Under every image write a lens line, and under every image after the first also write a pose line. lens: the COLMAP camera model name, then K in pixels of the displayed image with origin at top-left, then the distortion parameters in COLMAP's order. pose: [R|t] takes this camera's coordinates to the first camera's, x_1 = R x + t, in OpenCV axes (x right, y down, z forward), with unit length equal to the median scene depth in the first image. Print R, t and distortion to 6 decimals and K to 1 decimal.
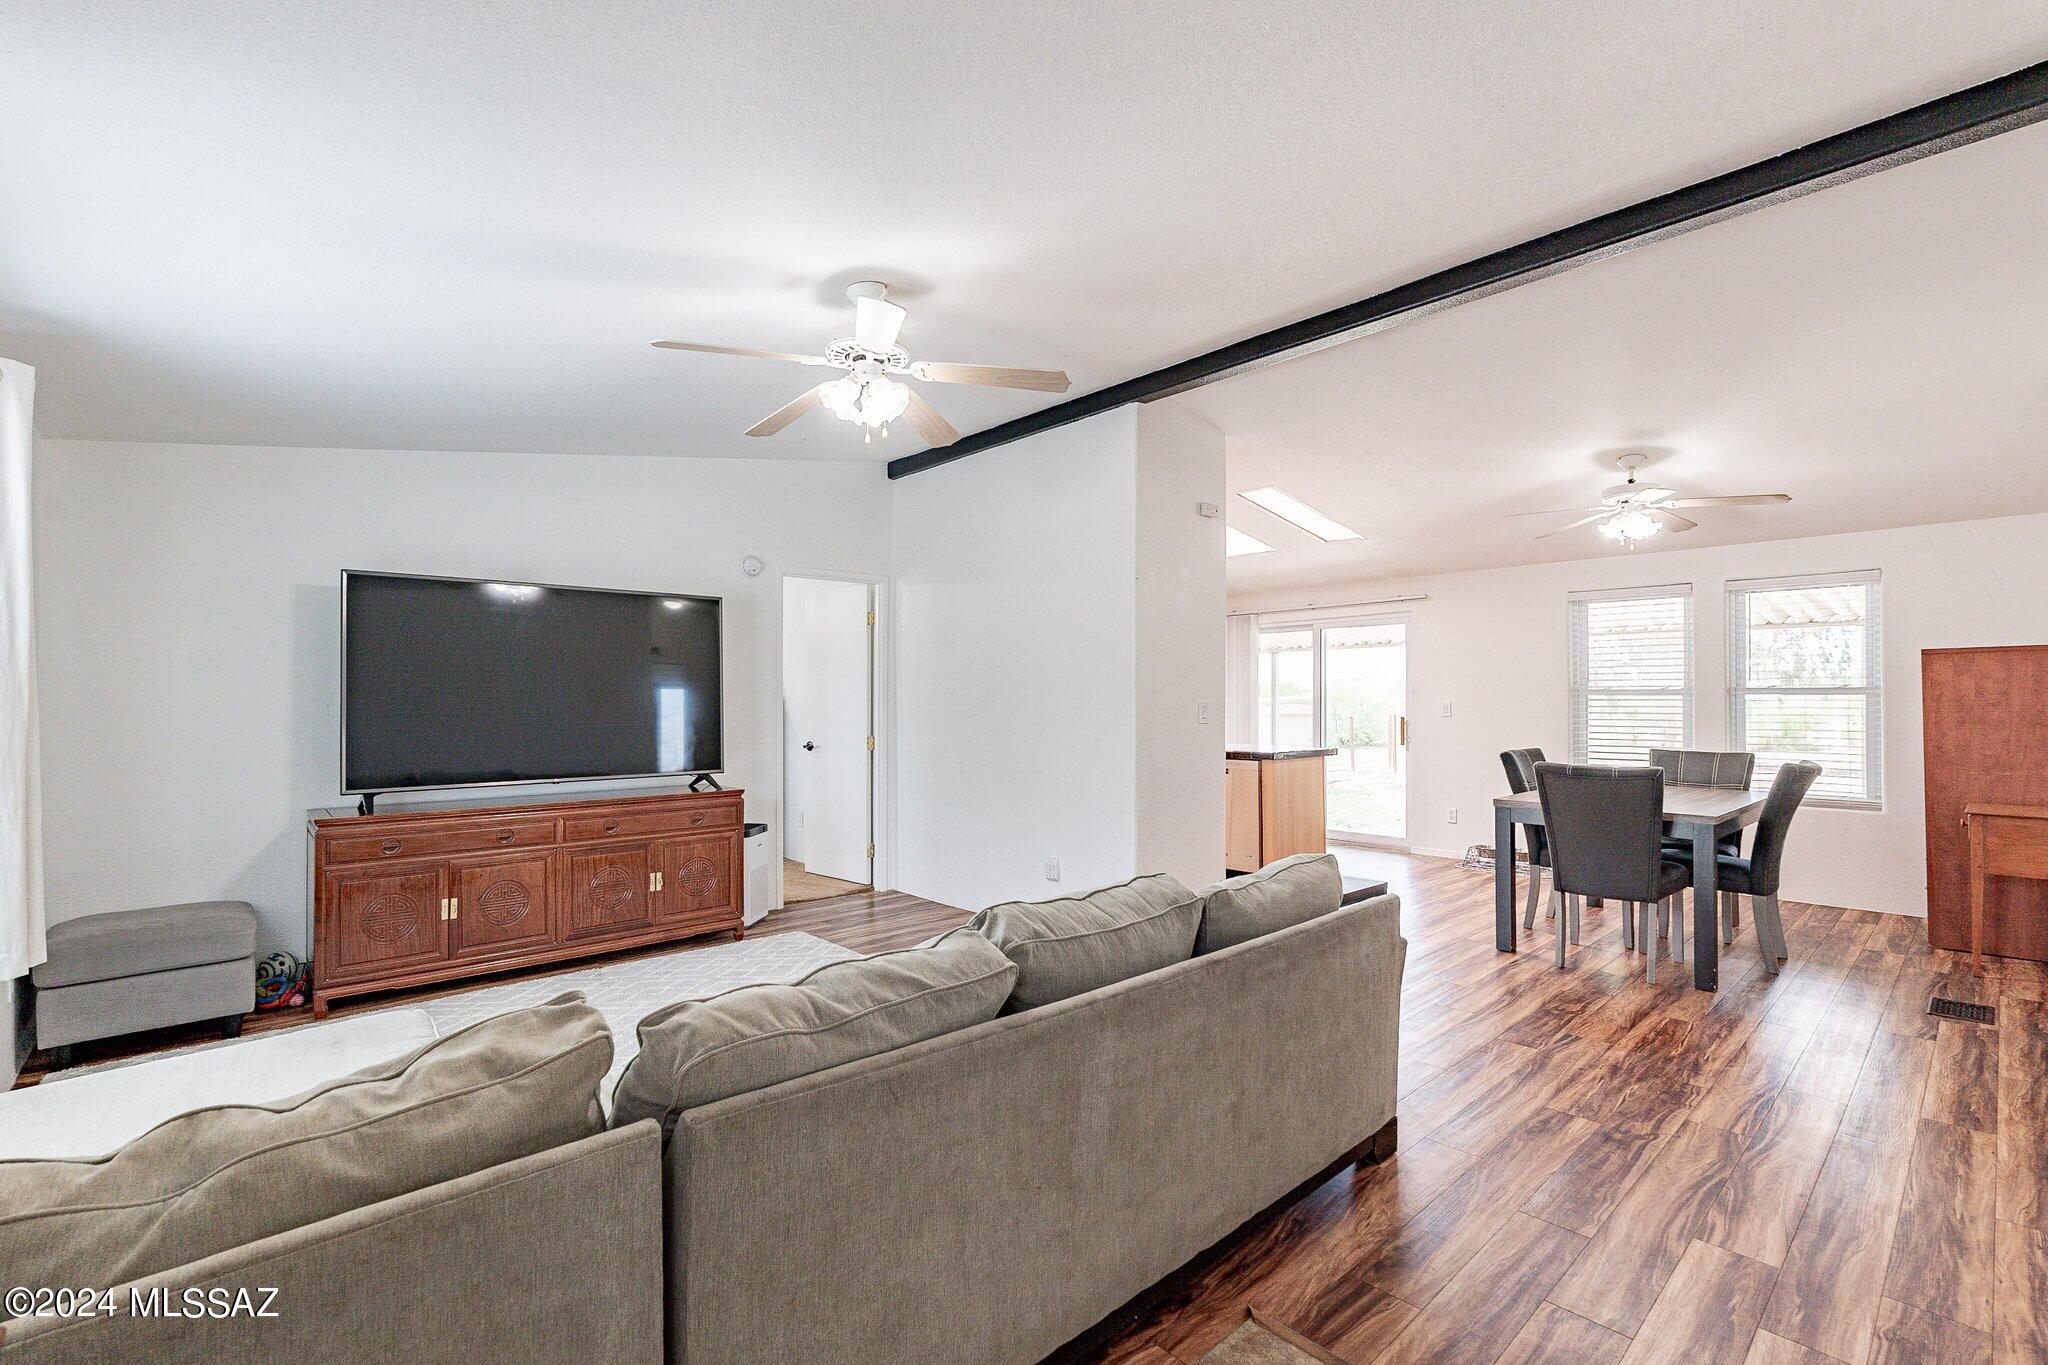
lens RADIAL K [[901.8, 0, 1030.5], [0, 901.8, 686.3], [0, 0, 1]] dist [0.000459, -0.000066]
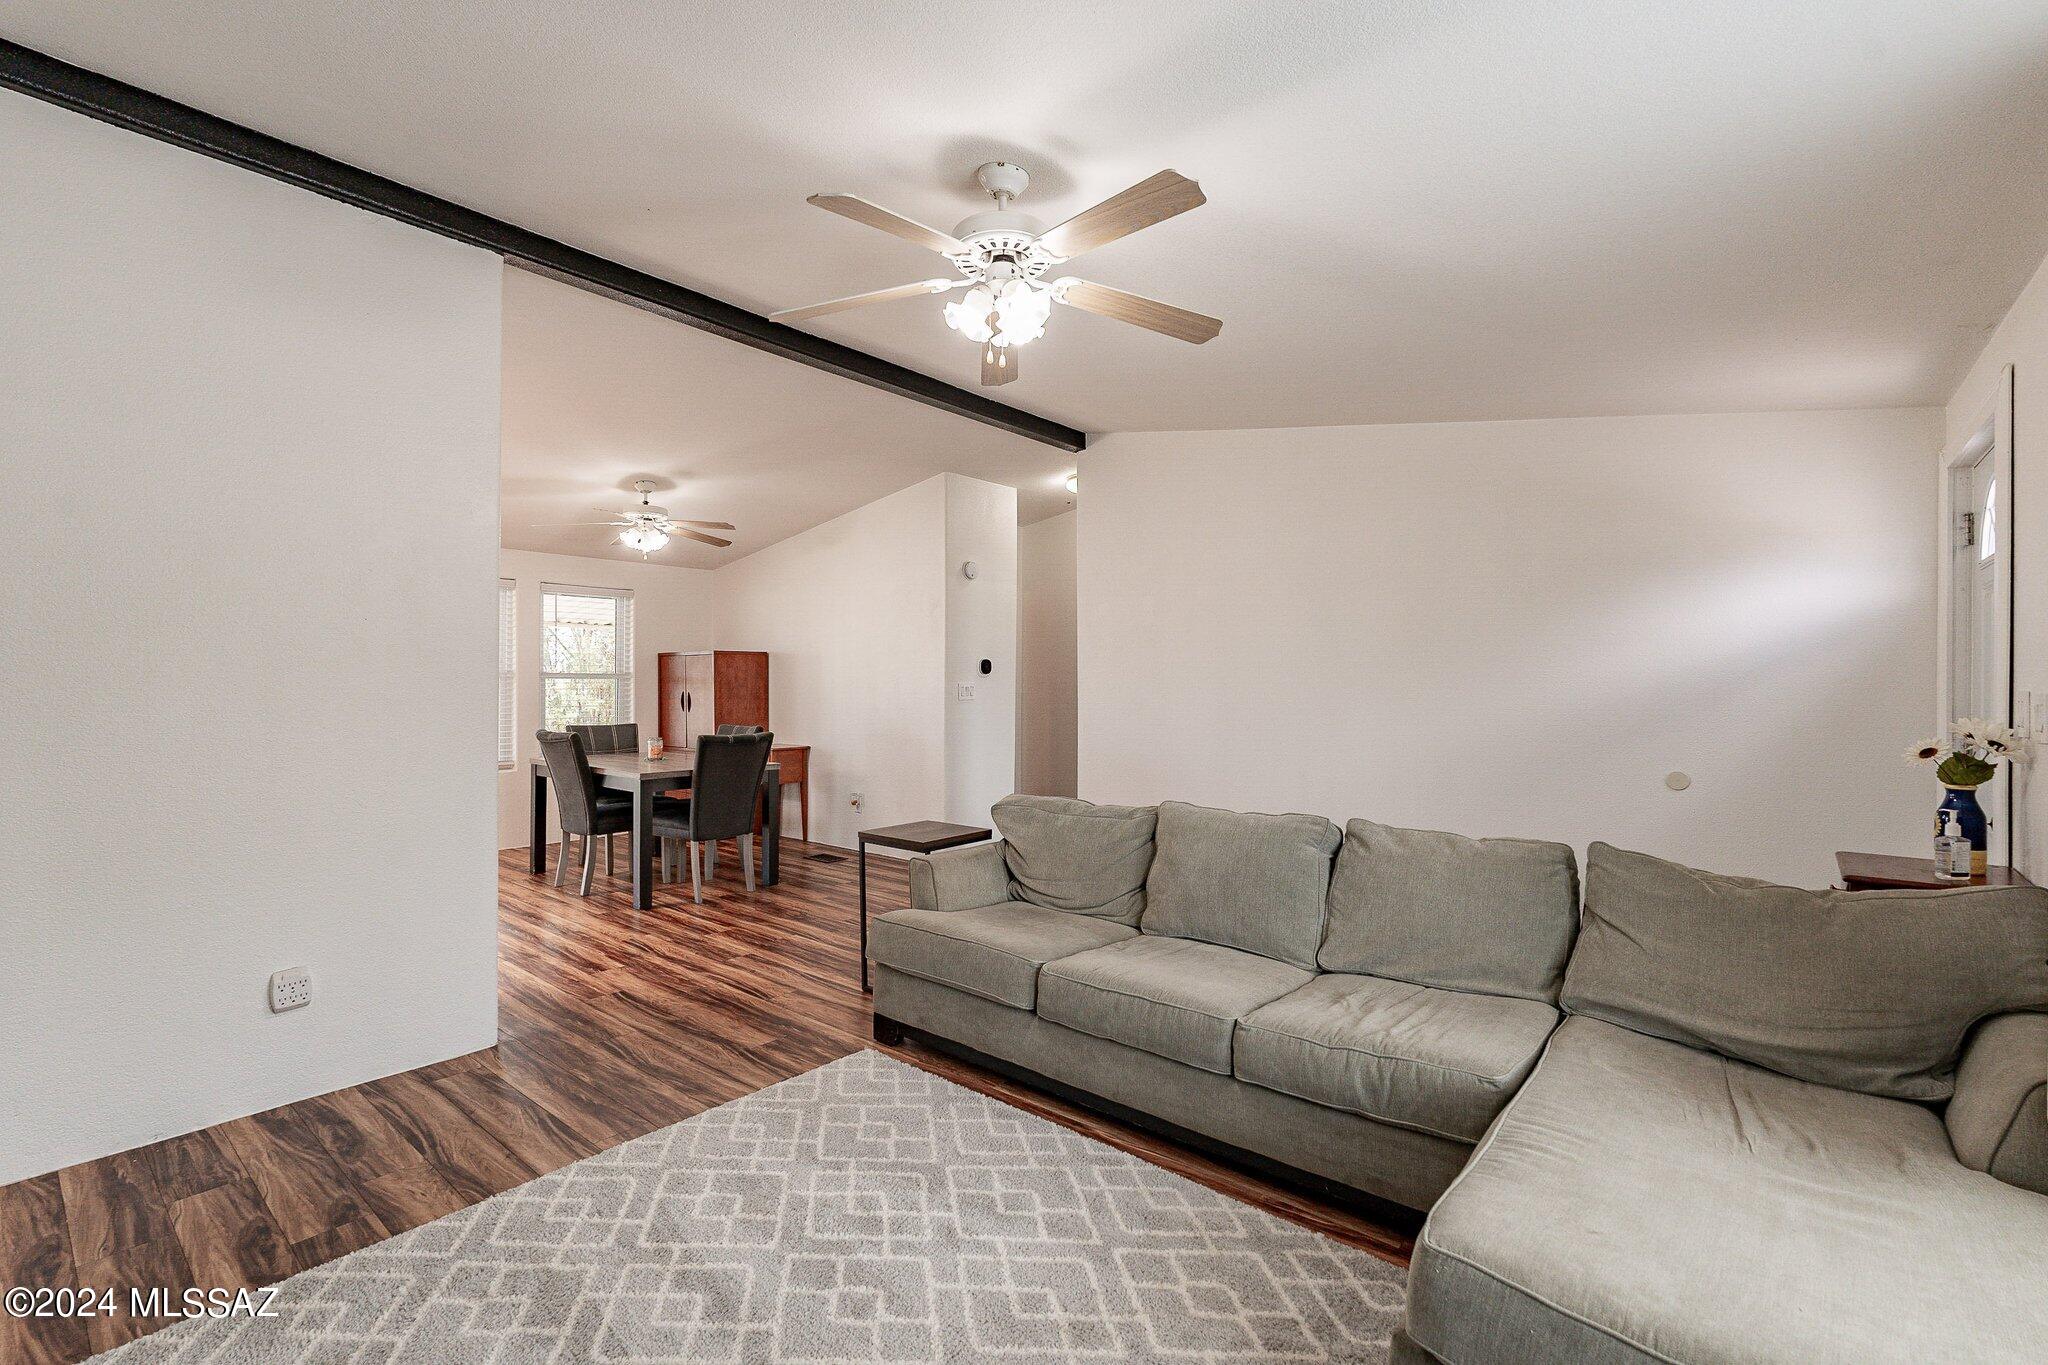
lens RADIAL K [[901.8, 0, 1029.5], [0, 901.8, 681.8], [0, 0, 1]] dist [0.000459, -0.000066]
pose [[-0.130279, -0.003992, 0.991469, -0.597228], [-0.010135, 0.999945, 0.002695, 0.004272], [-0.991426, -0.009697, -0.130312, 0.644275]]
